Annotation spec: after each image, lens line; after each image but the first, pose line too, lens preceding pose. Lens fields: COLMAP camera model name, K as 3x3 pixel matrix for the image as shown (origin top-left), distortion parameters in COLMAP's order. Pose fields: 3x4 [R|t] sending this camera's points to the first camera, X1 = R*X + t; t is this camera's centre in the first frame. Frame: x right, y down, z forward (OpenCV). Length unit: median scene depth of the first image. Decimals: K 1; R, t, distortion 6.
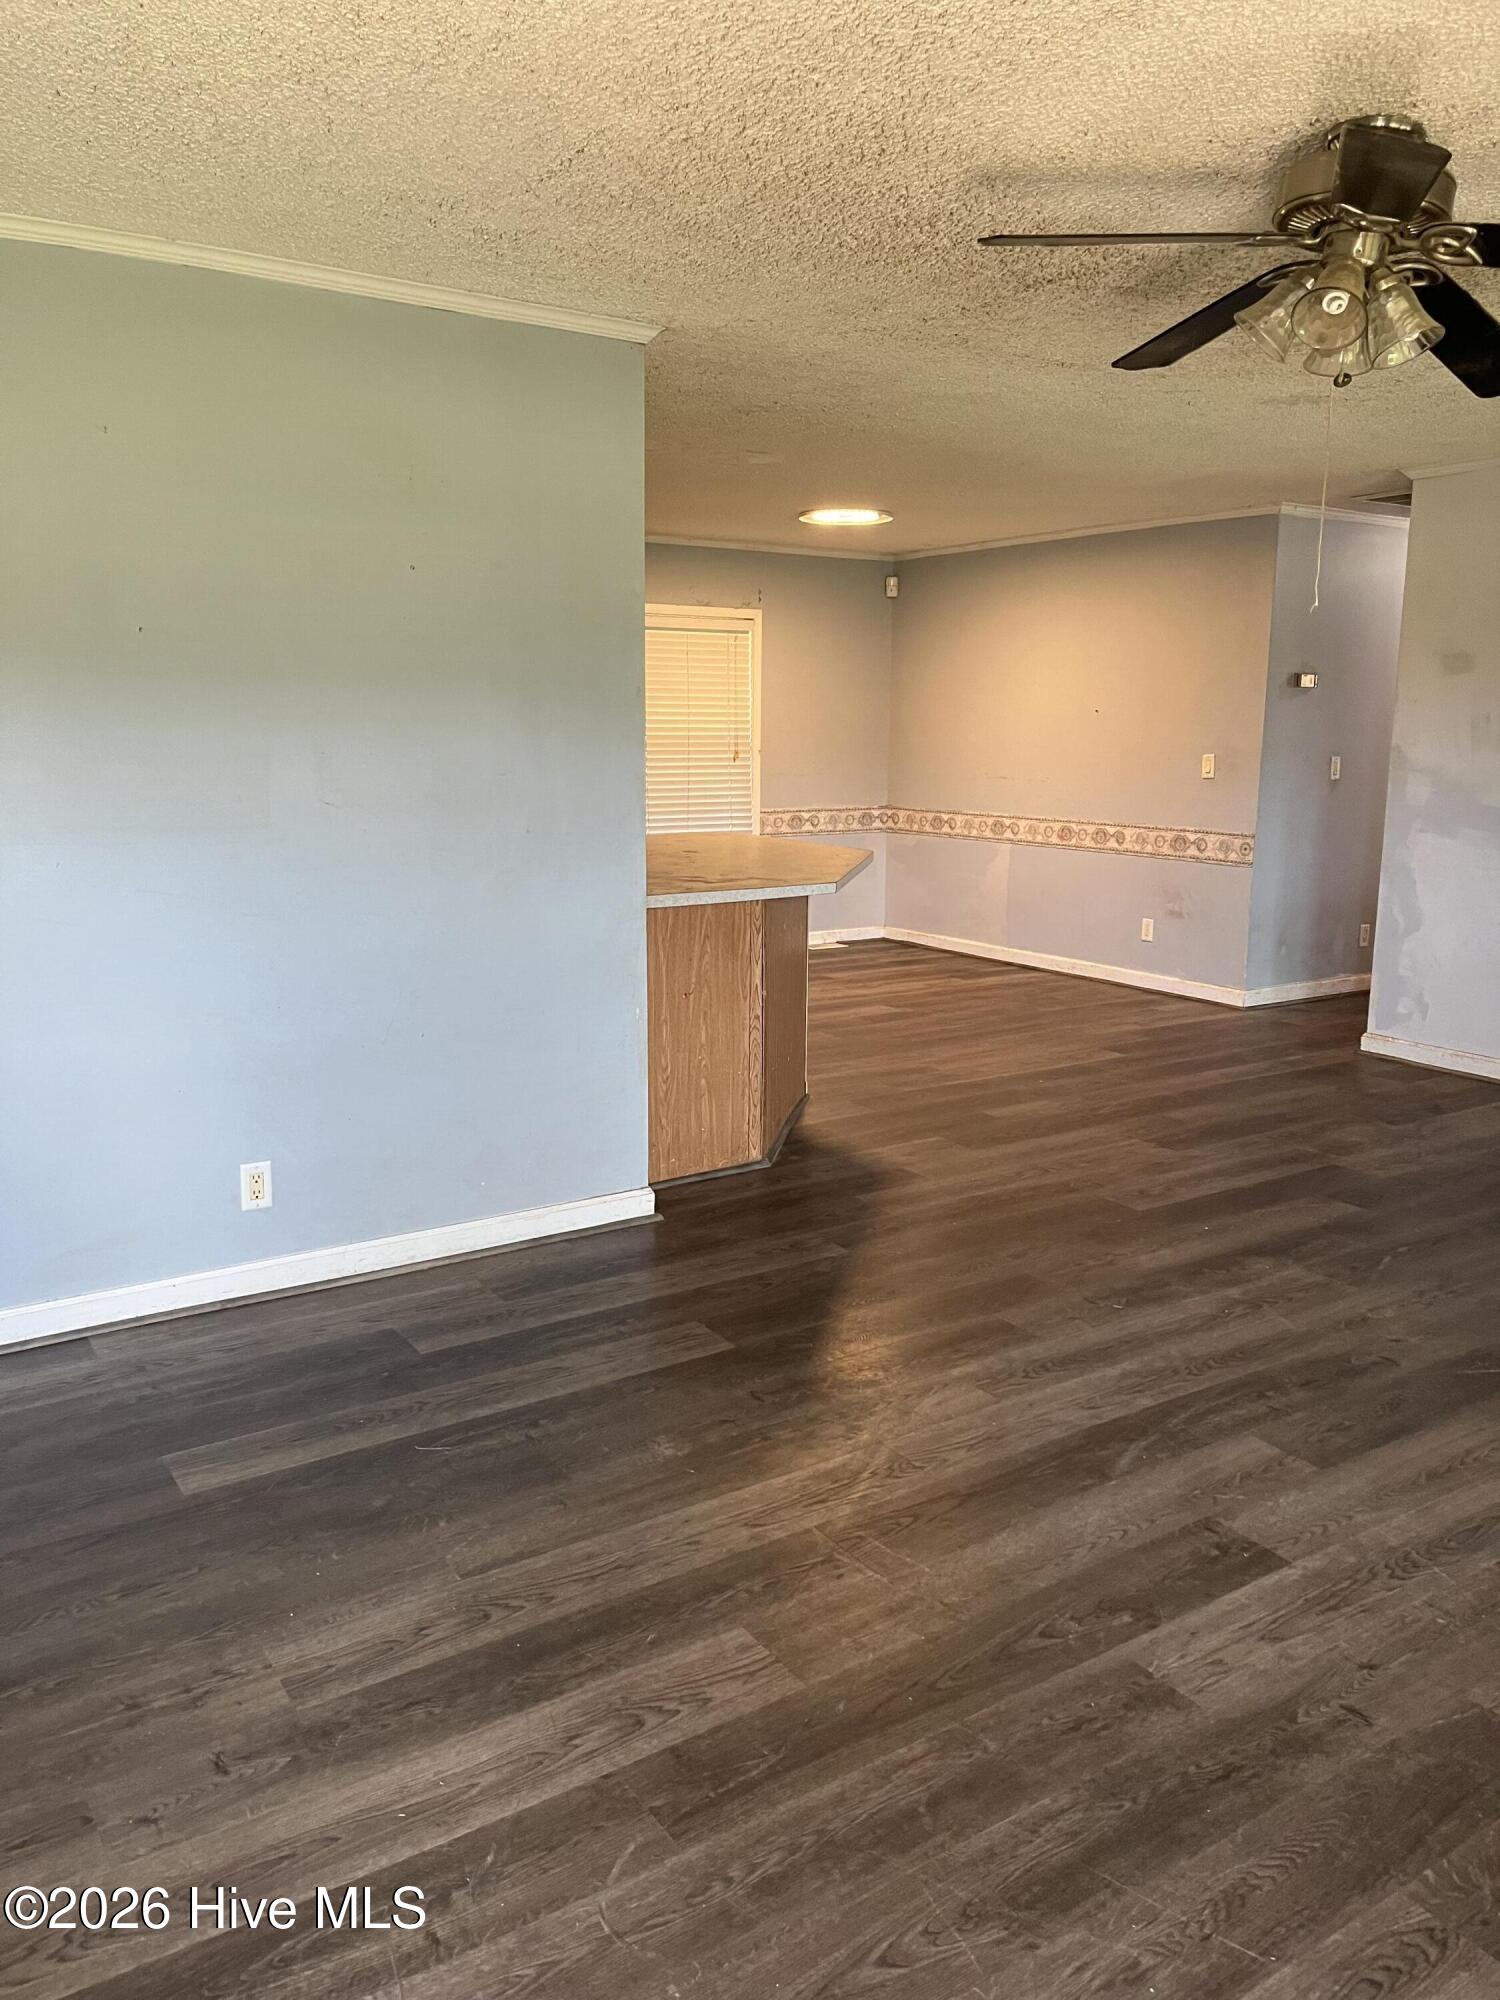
lens RADIAL K [[1508.1, 0, 750.0], [0, 1508.1, 983.9], [0, 0, 1]] dist [0.073422, -0.101466]
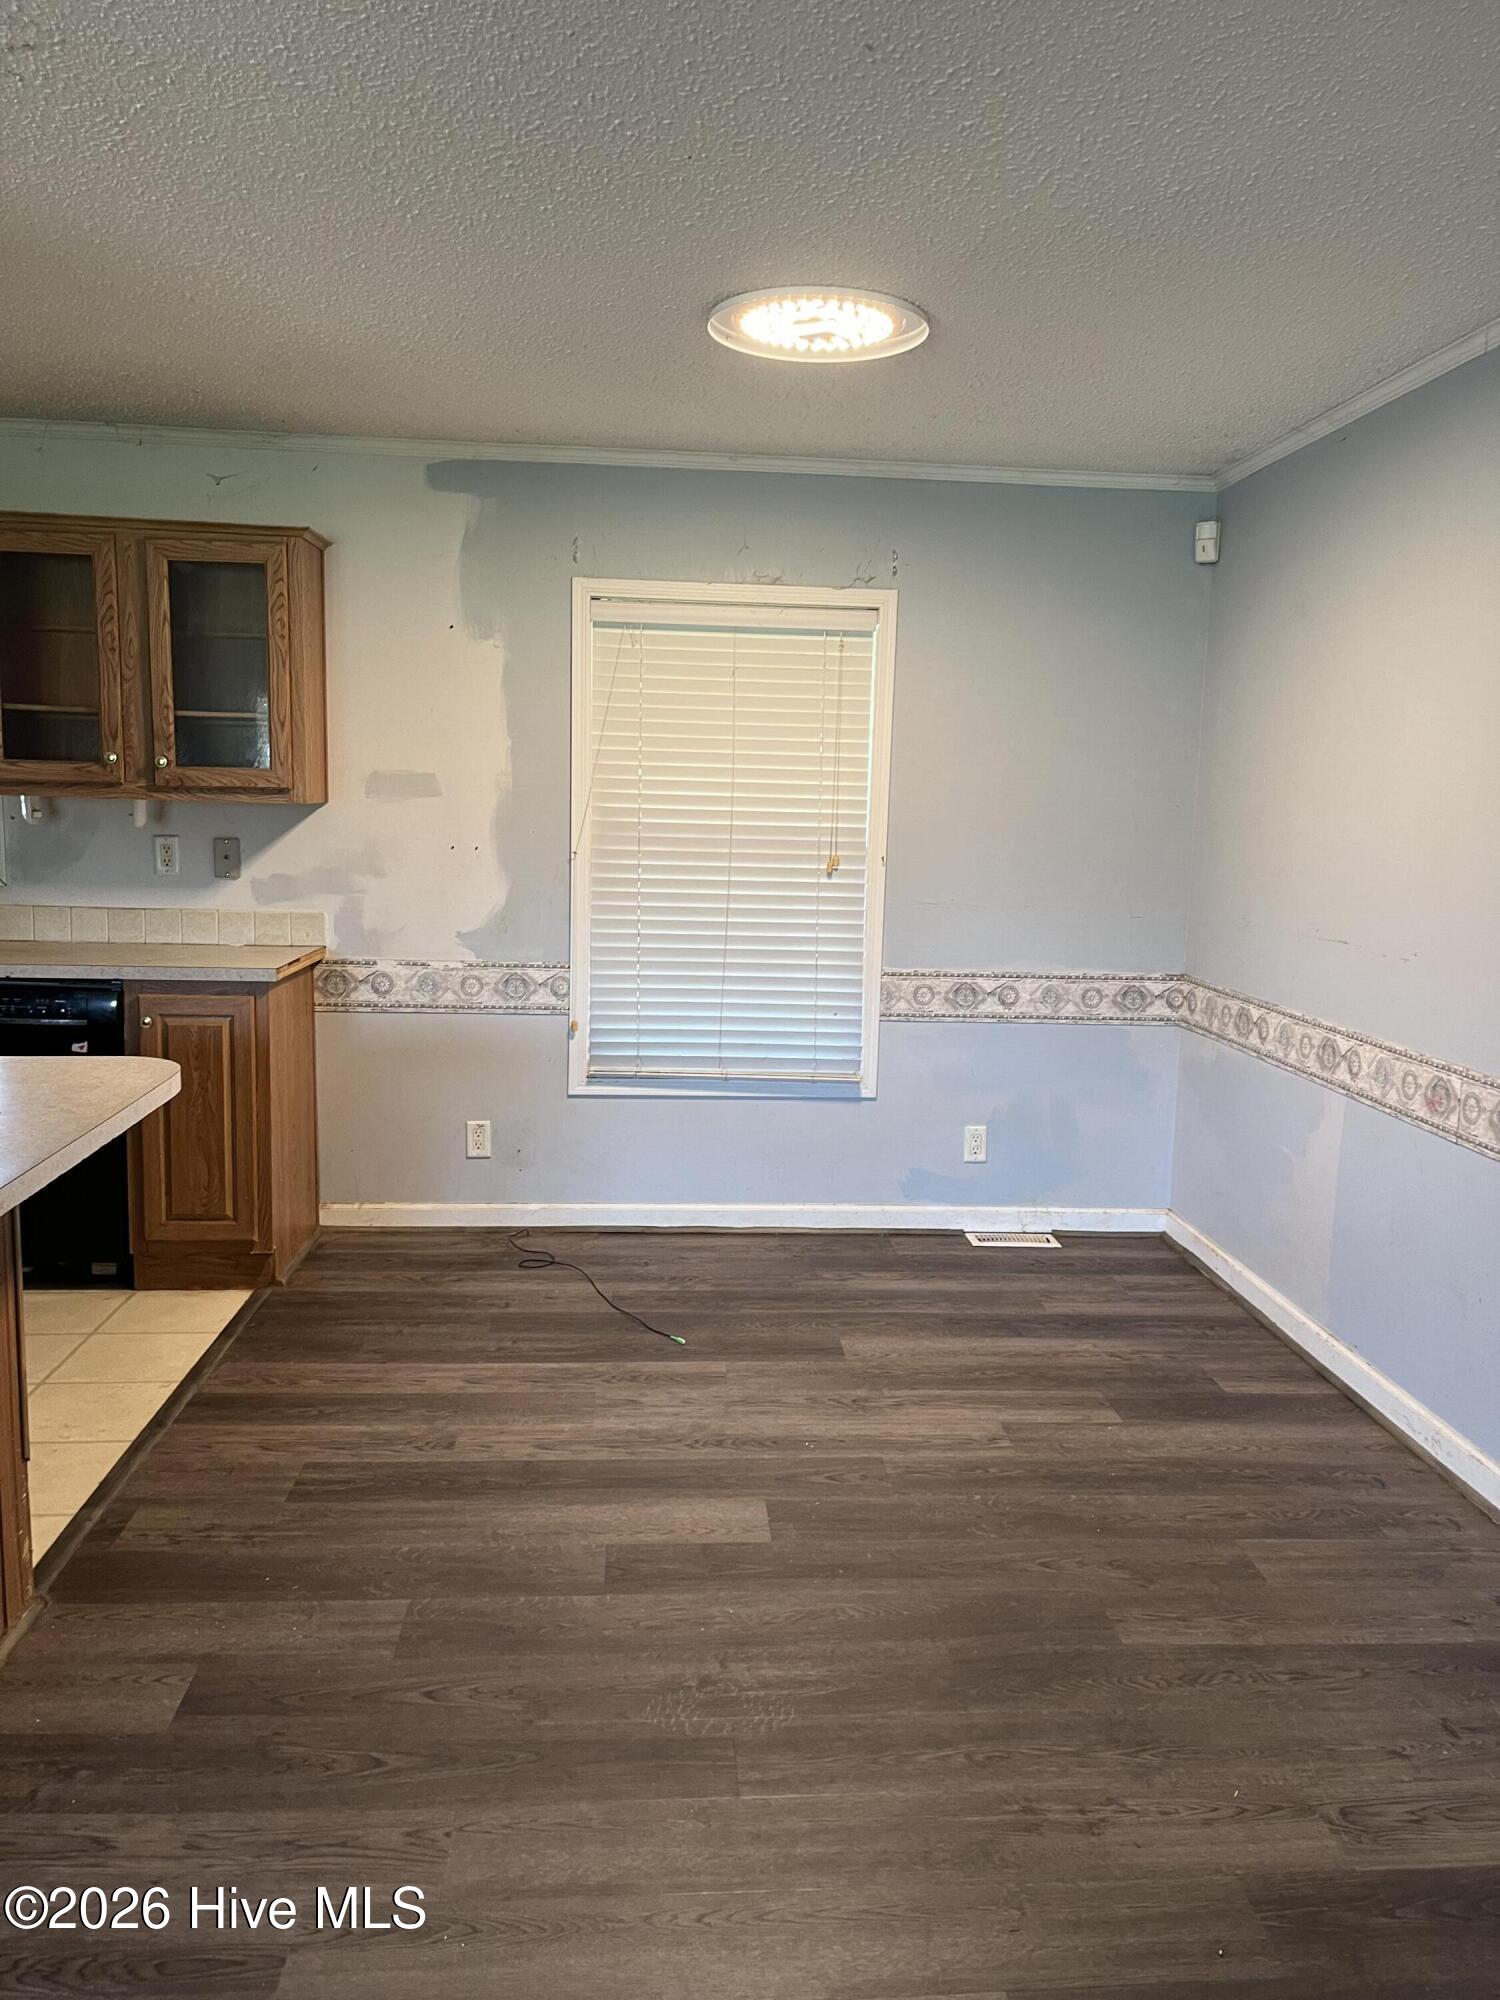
lens RADIAL K [[1508.1, 0, 750.0], [0, 1508.1, 983.9], [0, 0, 1]] dist [0.073422, -0.101466]
pose [[0.876886, 0.077590, -0.474394, 0.220524], [-0.104887, 0.993991, -0.031305, -0.090700], [0.469115, 0.077209, 0.879756, 0.526255]]
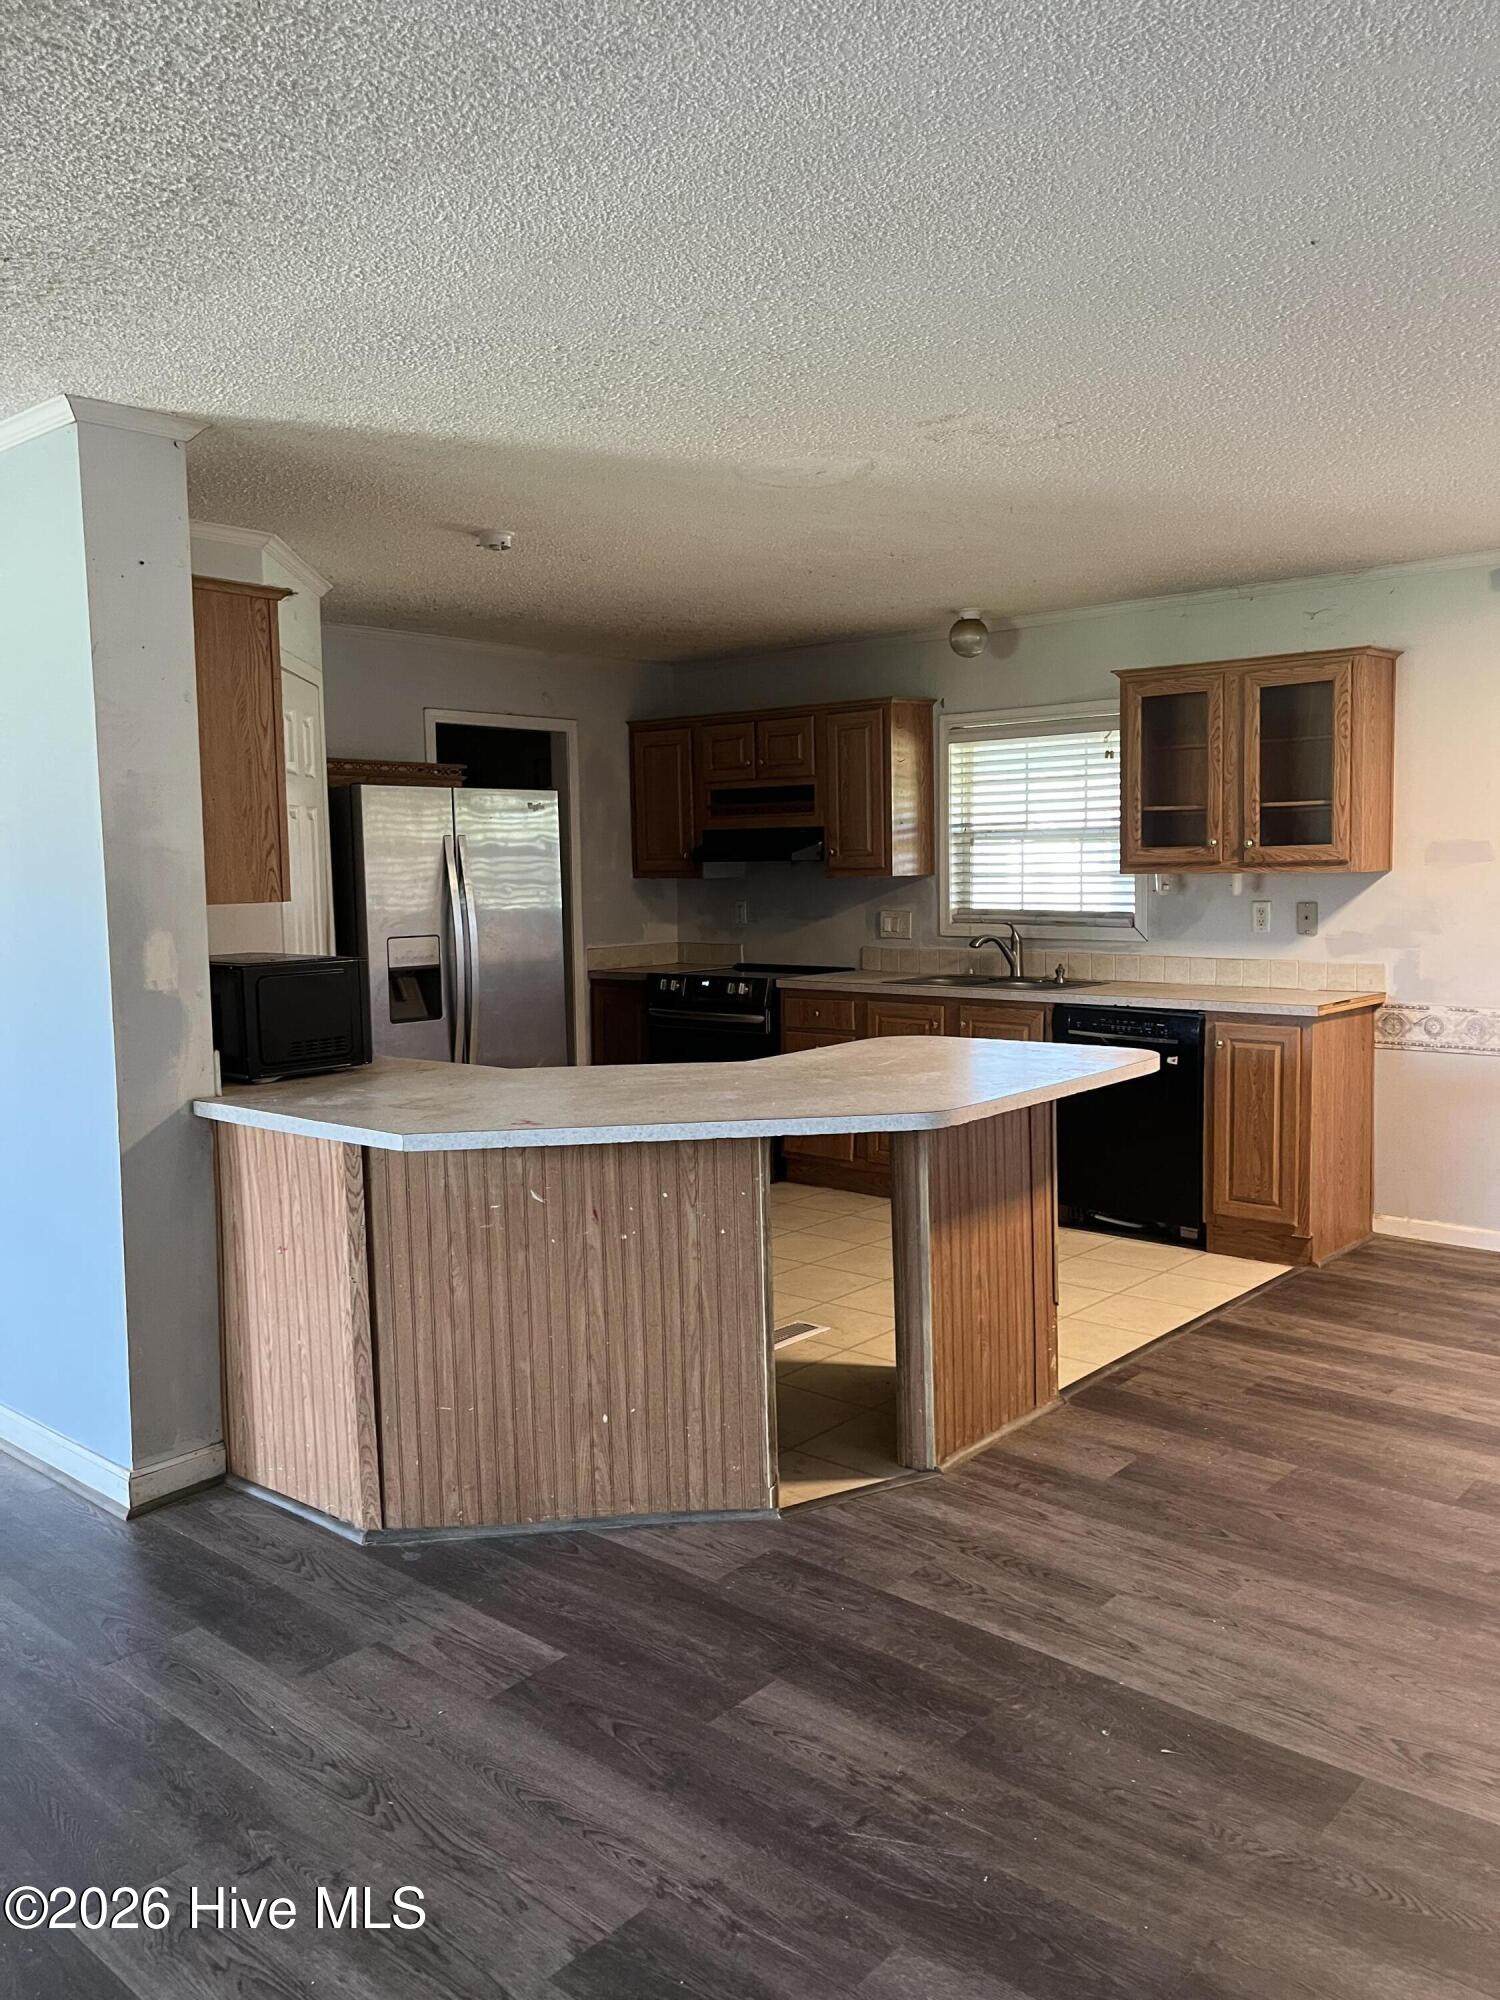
lens RADIAL K [[1508.1, 0, 750.0], [0, 1508.1, 983.9], [0, 0, 1]] dist [0.073422, -0.101466]
pose [[0.263691, 0.069443, -0.962104, 0.362510], [-0.148500, 0.988438, 0.030643, -0.088856], [0.953108, 0.134792, 0.270954, 0.505983]]
